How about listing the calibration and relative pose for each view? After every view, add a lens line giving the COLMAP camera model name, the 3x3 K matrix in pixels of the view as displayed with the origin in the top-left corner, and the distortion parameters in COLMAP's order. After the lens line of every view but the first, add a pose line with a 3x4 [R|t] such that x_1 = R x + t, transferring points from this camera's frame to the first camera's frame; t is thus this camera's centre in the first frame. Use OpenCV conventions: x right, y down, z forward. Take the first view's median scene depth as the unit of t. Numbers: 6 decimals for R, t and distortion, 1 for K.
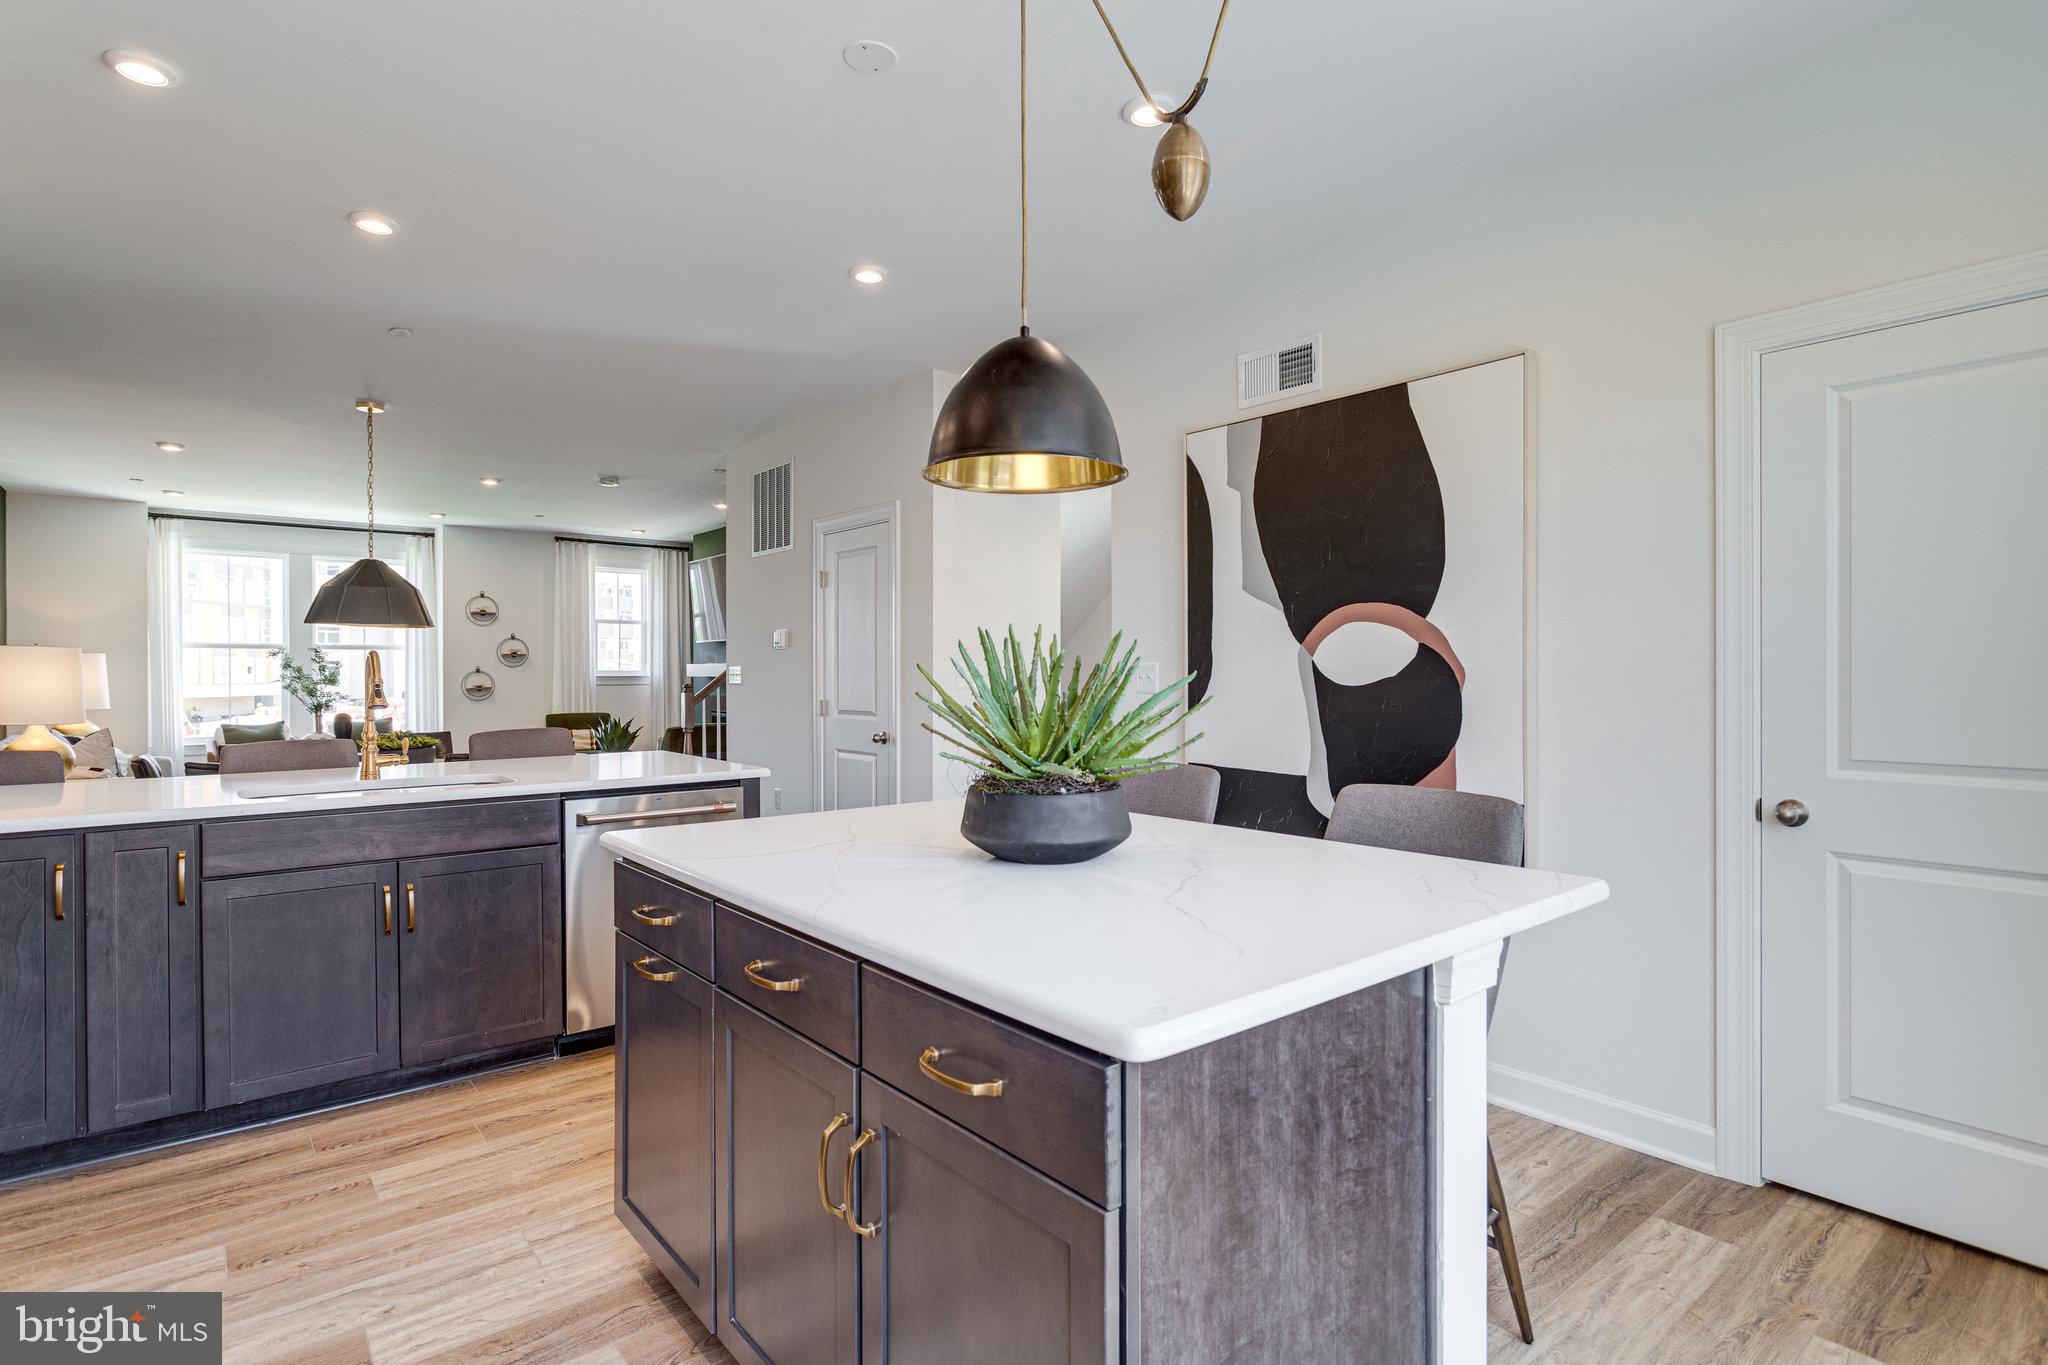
lens RADIAL K [[1033.6, 0, 1030.4], [0, 1033.6, 686.2], [0, 0, 1]] dist [0.002062, 0.001087]
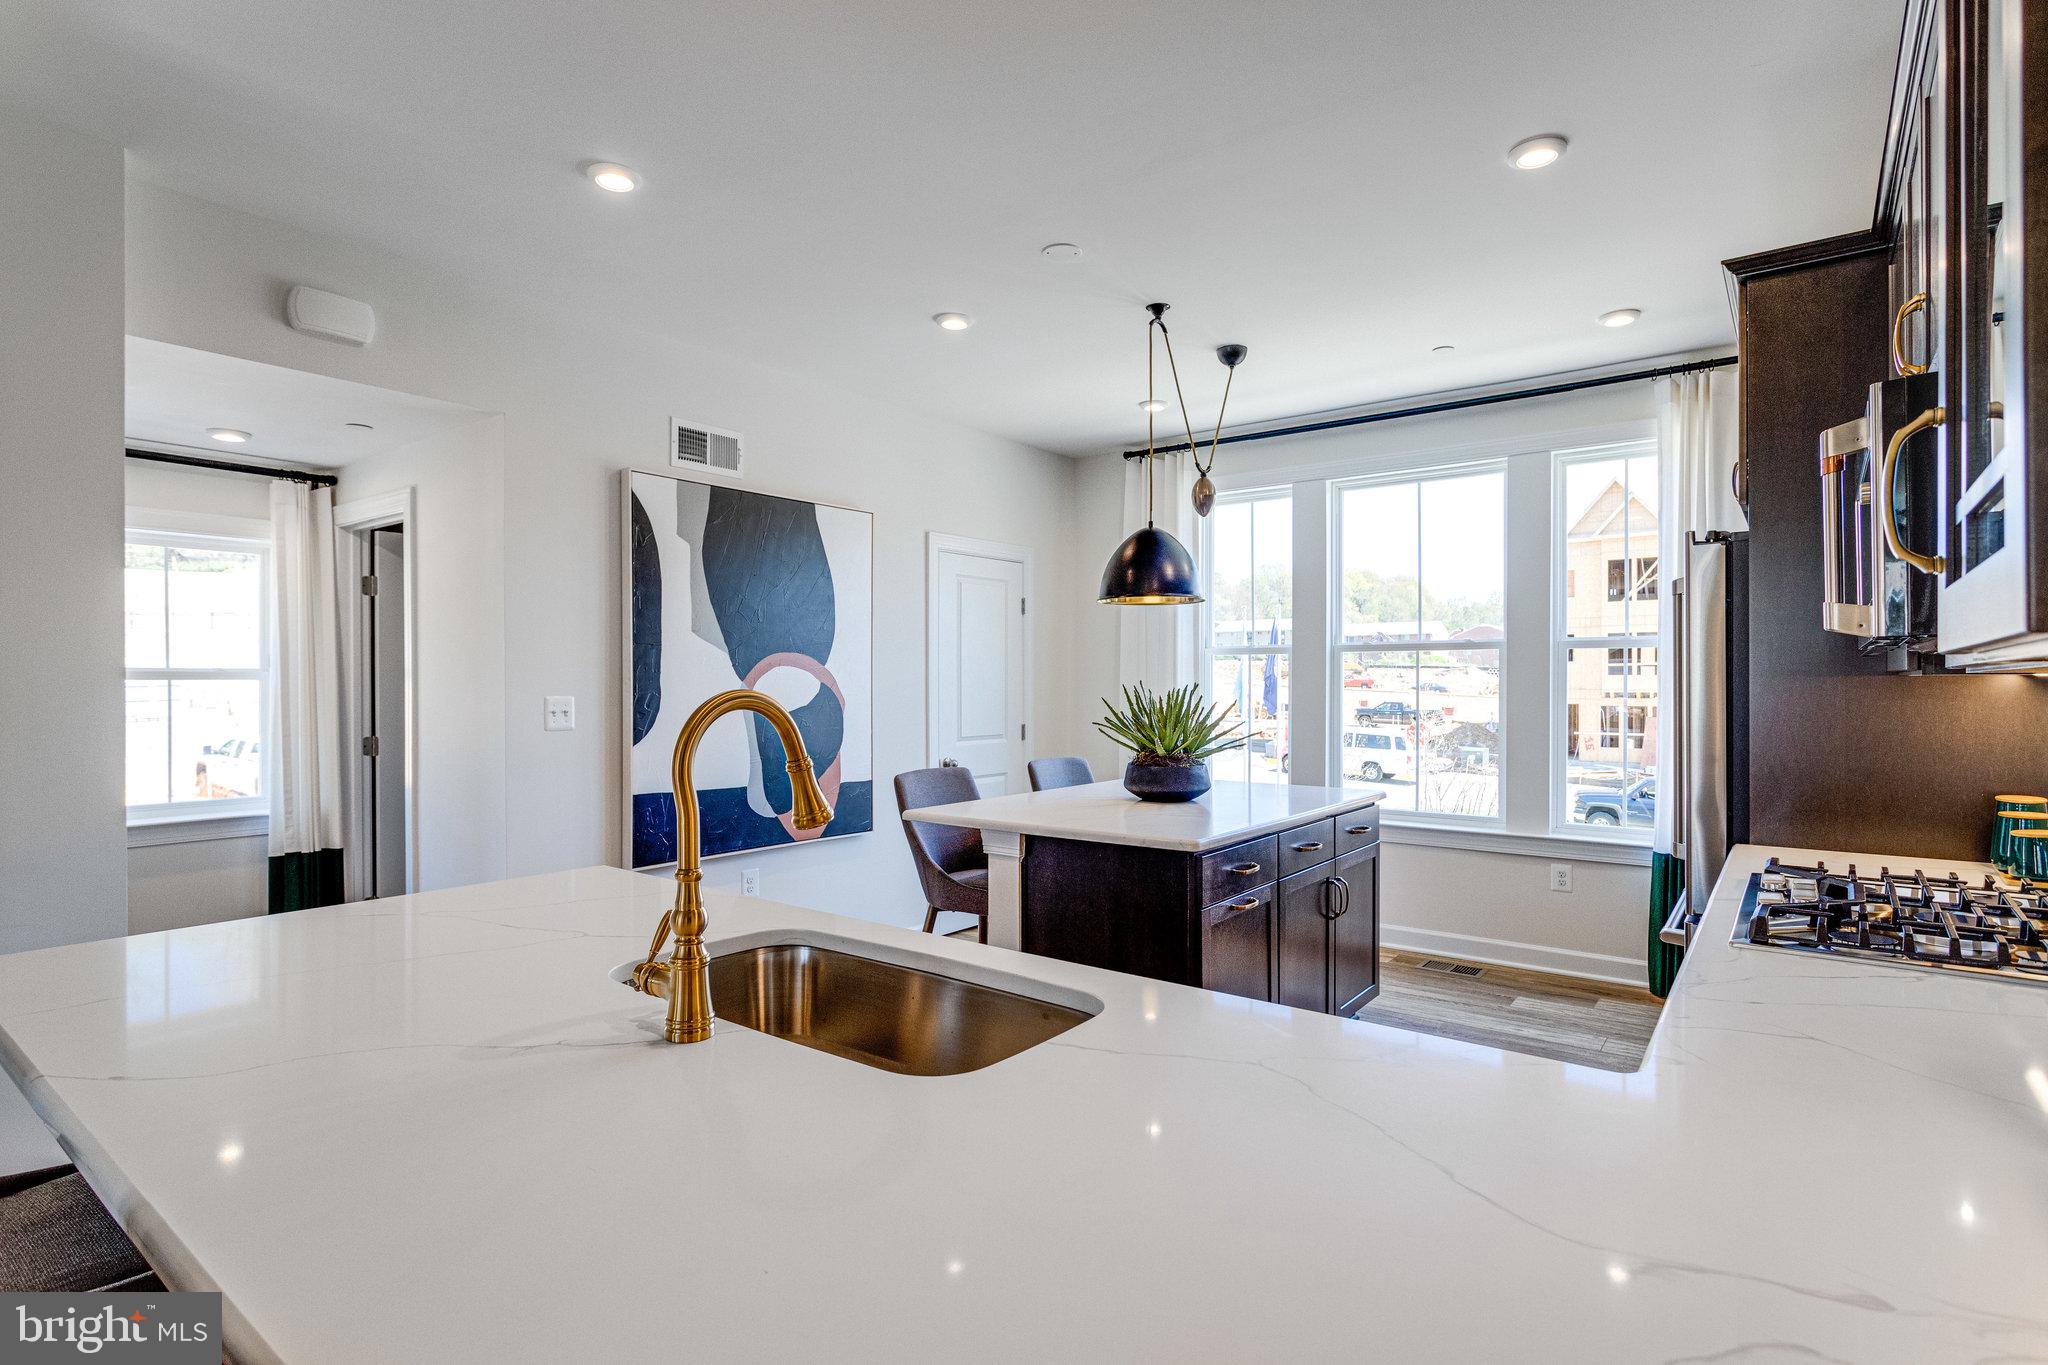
lens RADIAL K [[1033.6, 0, 1024.6], [0, 1033.6, 683.6], [0, 0, 1]] dist [0.002062, 0.001087]
pose [[-0.230328, 0.005844, 0.973095, -1.137509], [0.022172, 0.999754, -0.000756, -0.032937], [-0.972860, 0.021401, -0.230401, 1.070503]]
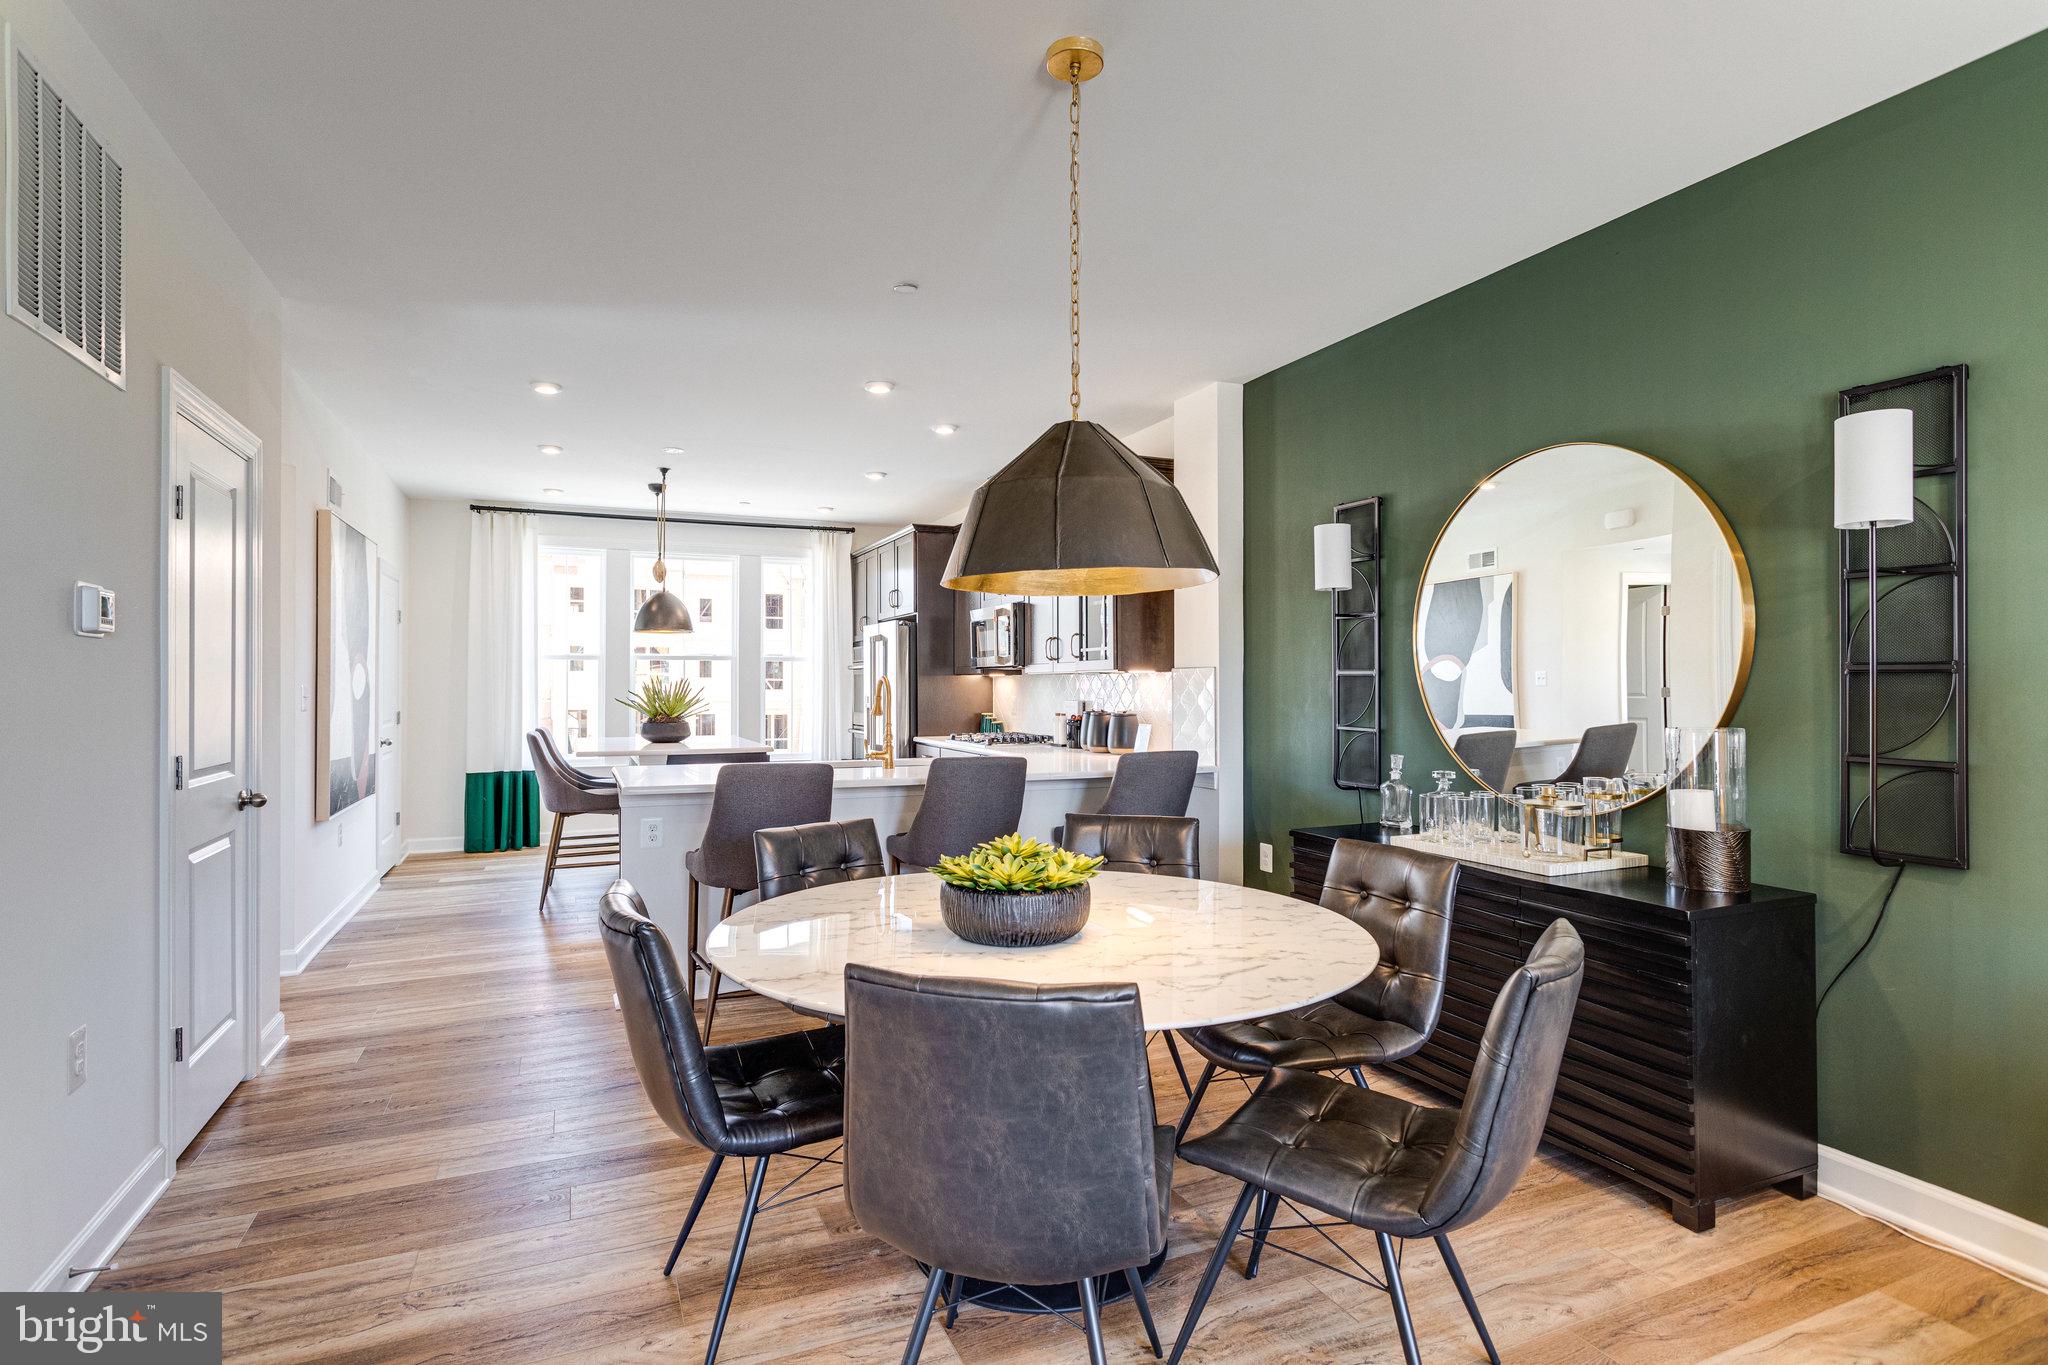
lens RADIAL K [[1033.6, 0, 1022.0], [0, 1033.6, 676.1], [0, 0, 1]] dist [0.002062, 0.001087]
pose [[-0.962792, 0.008742, 0.270102, -1.316412], [0.012695, 0.999836, 0.012889, -0.052879], [-0.269945, 0.015838, -0.962745, 2.543355]]
